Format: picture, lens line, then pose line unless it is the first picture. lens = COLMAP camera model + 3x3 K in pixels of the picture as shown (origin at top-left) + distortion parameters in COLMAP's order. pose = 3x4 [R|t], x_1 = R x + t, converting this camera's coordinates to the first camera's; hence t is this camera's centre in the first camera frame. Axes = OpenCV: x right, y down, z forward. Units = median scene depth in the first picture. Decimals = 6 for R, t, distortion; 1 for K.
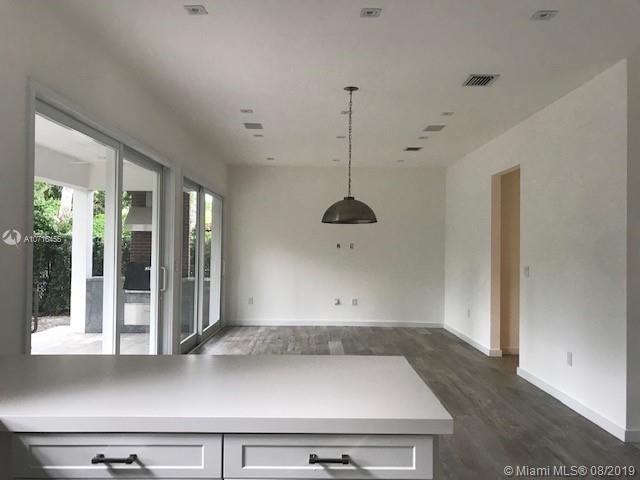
lens RADIAL K [[543.8, 0, 320.5], [0, 543.8, 239.3], [0, 0, 1]] dist [-0.000223, -0.003011]
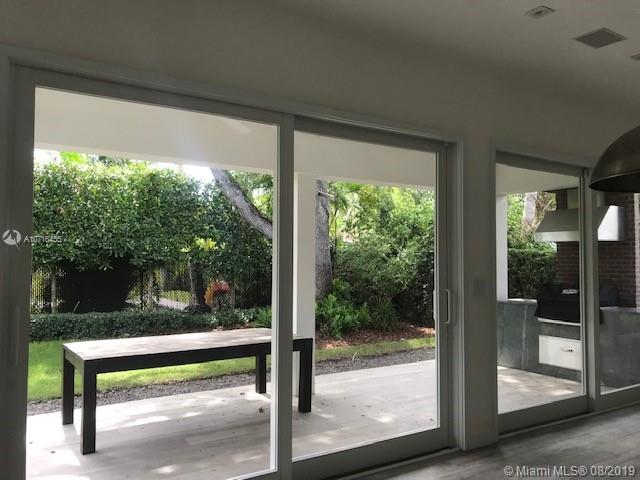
lens RADIAL K [[543.8, 0, 318.9], [0, 543.8, 237.6], [0, 0, 1]] dist [-0.000223, -0.003011]
pose [[0.565839, -0.035178, -0.823765, 0.111208], [0.004953, 0.999216, -0.039267, 0.007228], [0.824501, 0.018139, 0.565570, 0.294716]]
